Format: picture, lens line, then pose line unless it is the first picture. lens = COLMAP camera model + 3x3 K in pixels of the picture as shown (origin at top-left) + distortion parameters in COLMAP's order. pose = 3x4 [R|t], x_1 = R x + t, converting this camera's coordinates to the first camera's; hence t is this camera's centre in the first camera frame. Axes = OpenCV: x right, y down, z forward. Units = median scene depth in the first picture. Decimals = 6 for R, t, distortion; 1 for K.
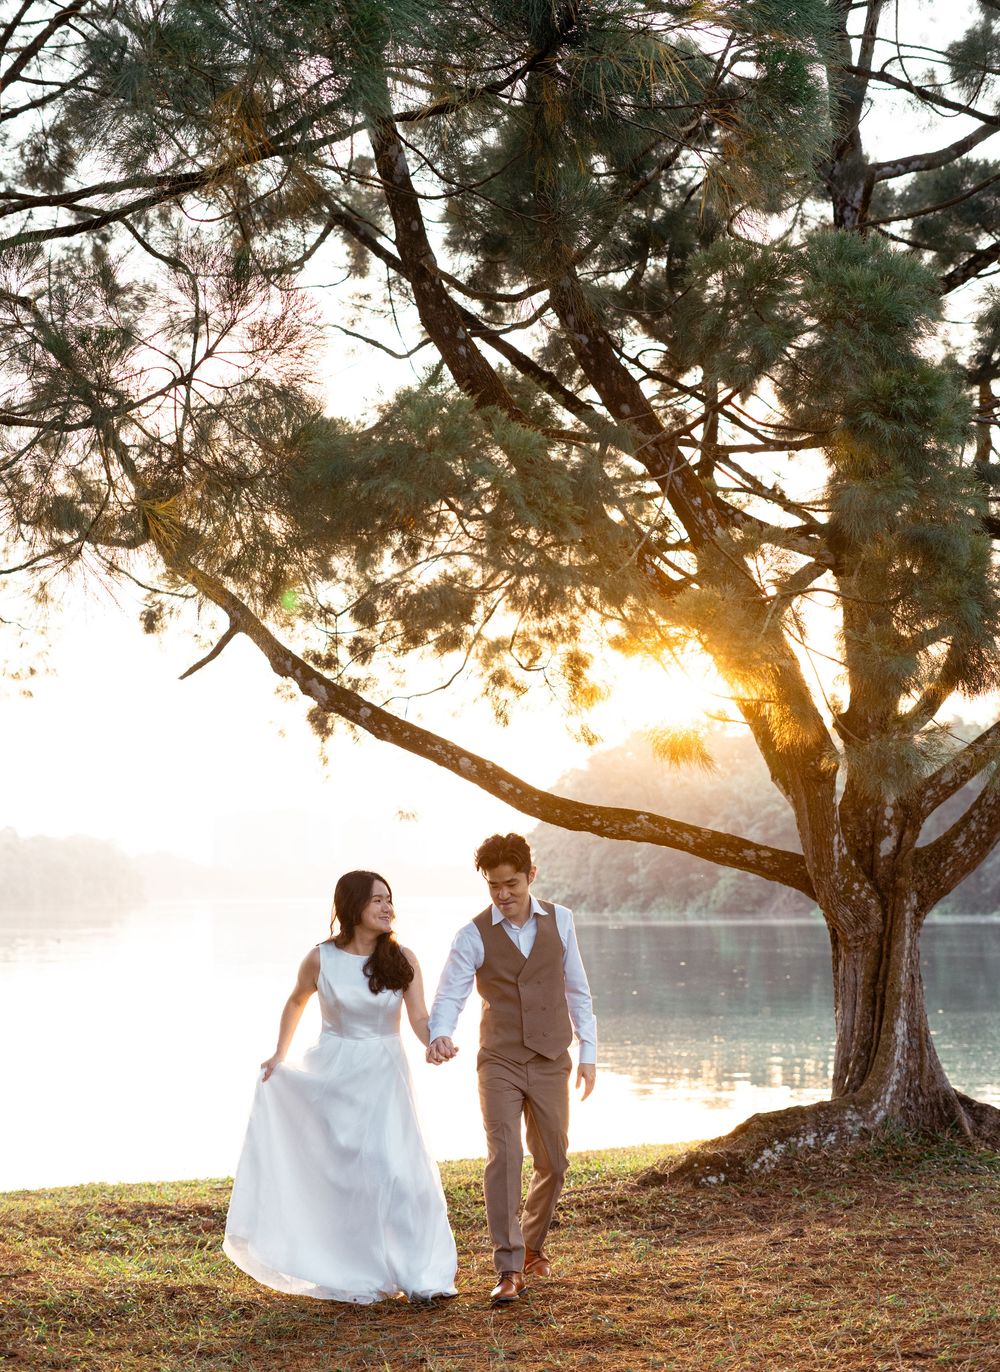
lens RADIAL K [[2228.1, 0, 498.6], [0, 2228.1, 693.7], [0, 0, 1]] dist [0.040759, 0.000000]
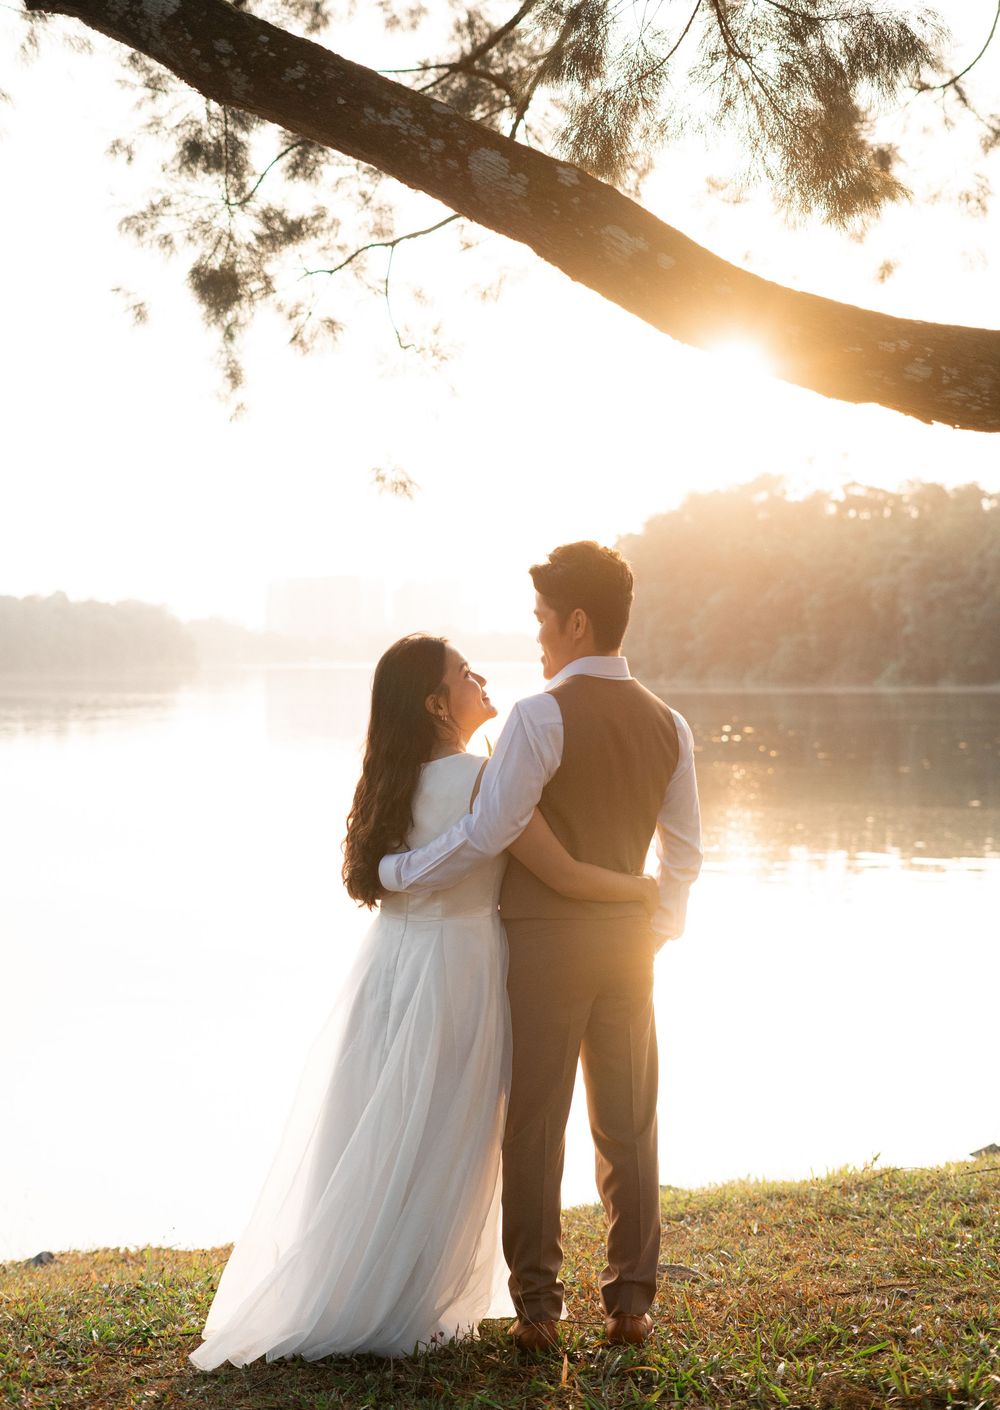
lens RADIAL K [[1997.2, 0, 511.4], [0, 1997.2, 700.2], [0, 0, 1]] dist [-0.037066, 0.000000]
pose [[0.999829, 0.005729, -0.017575, -0.006805], [-0.003801, 0.994157, 0.107875, 0.073792], [0.018091, -0.107790, 0.994009, 0.723384]]
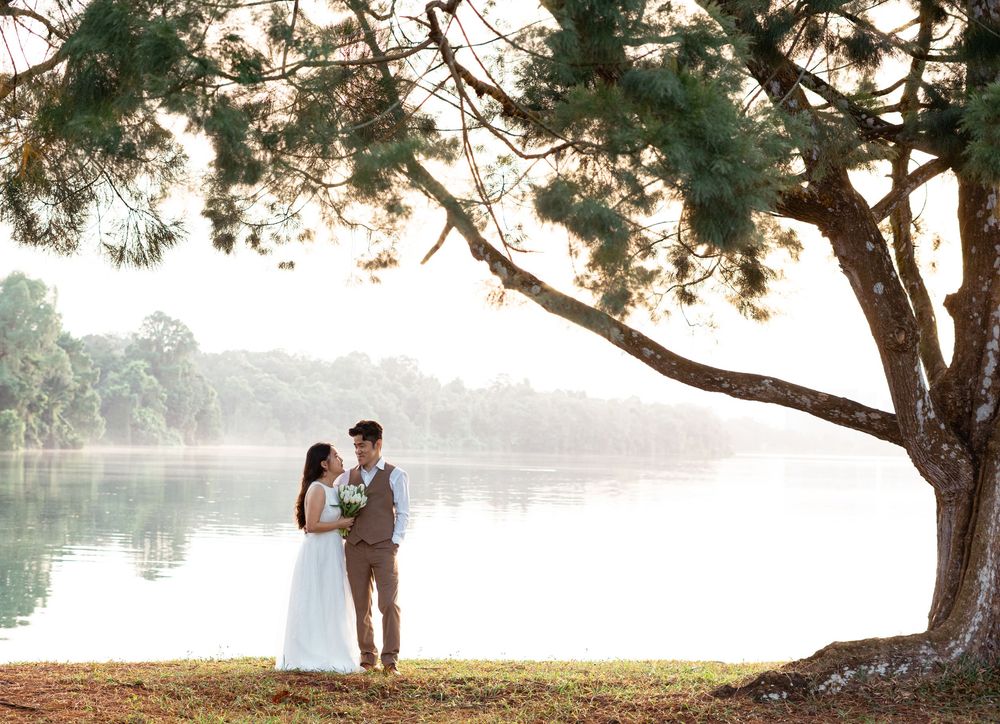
lens RADIAL K [[1628.3, 0, 504.5], [0, 1628.3, 354.4], [0, 0, 1]] dist [0.003126, 0.000000]
pose [[0.944849, 0.018968, -0.326958, 0.214887], [-0.008929, 0.999442, 0.032179, 0.015485], [0.327386, -0.027485, 0.944491, 0.156833]]
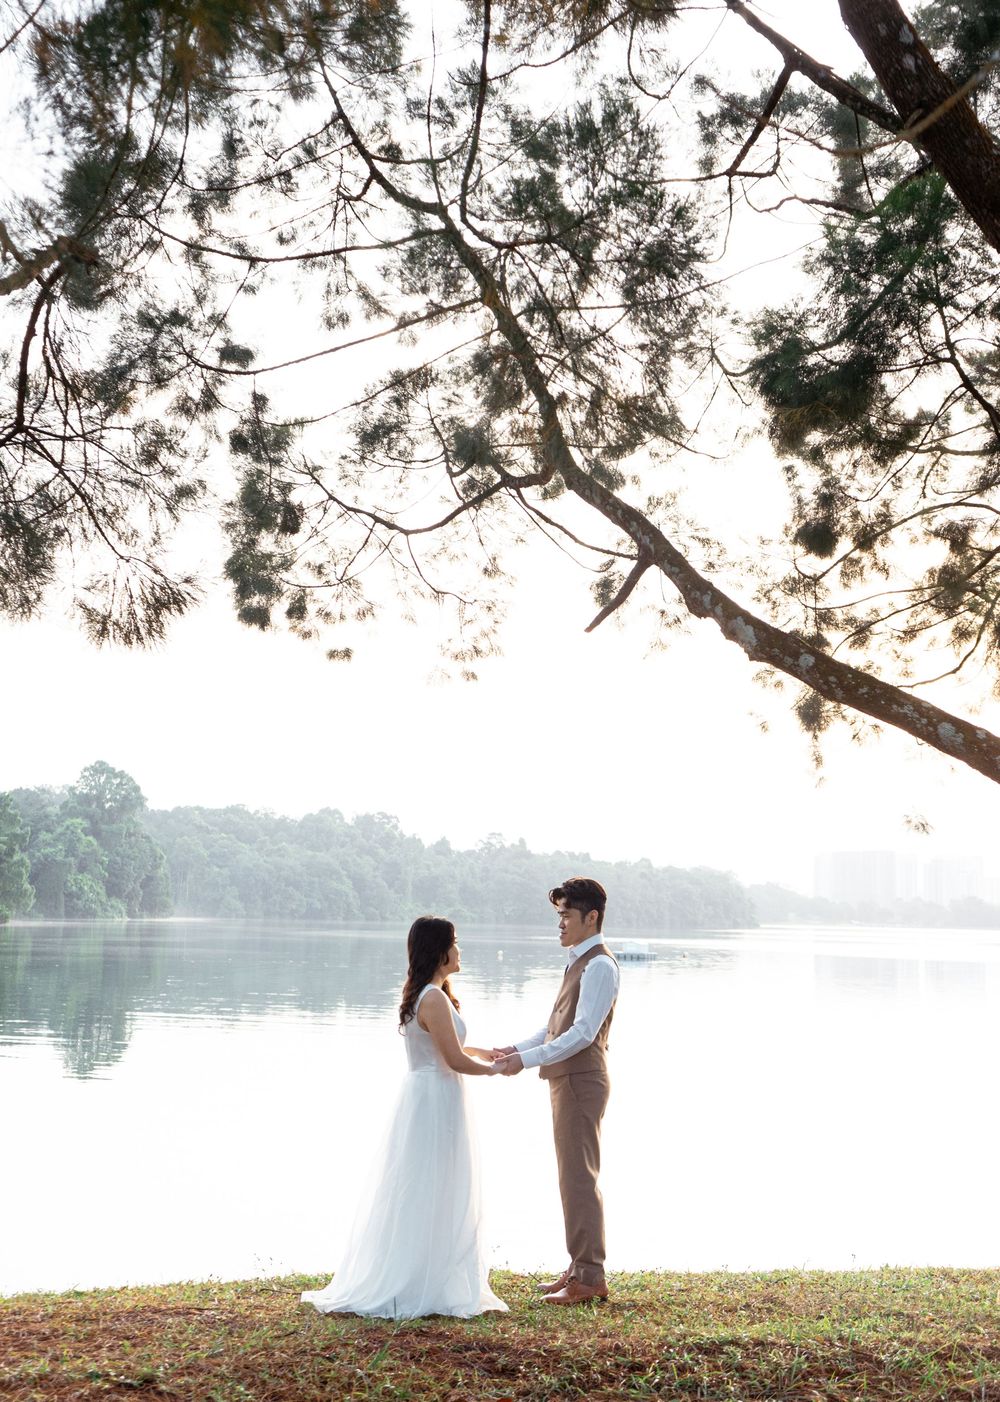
lens RADIAL K [[1759.4, 0, 522.3], [0, 1759.4, 649.9], [0, 0, 1]] dist [0.057819, 0.000000]
pose [[0.954238, -0.010772, -0.298854, 0.024559], [-0.008077, 0.998058, -0.061762, 0.041453], [0.298939, 0.061350, 0.952298, 0.418958]]
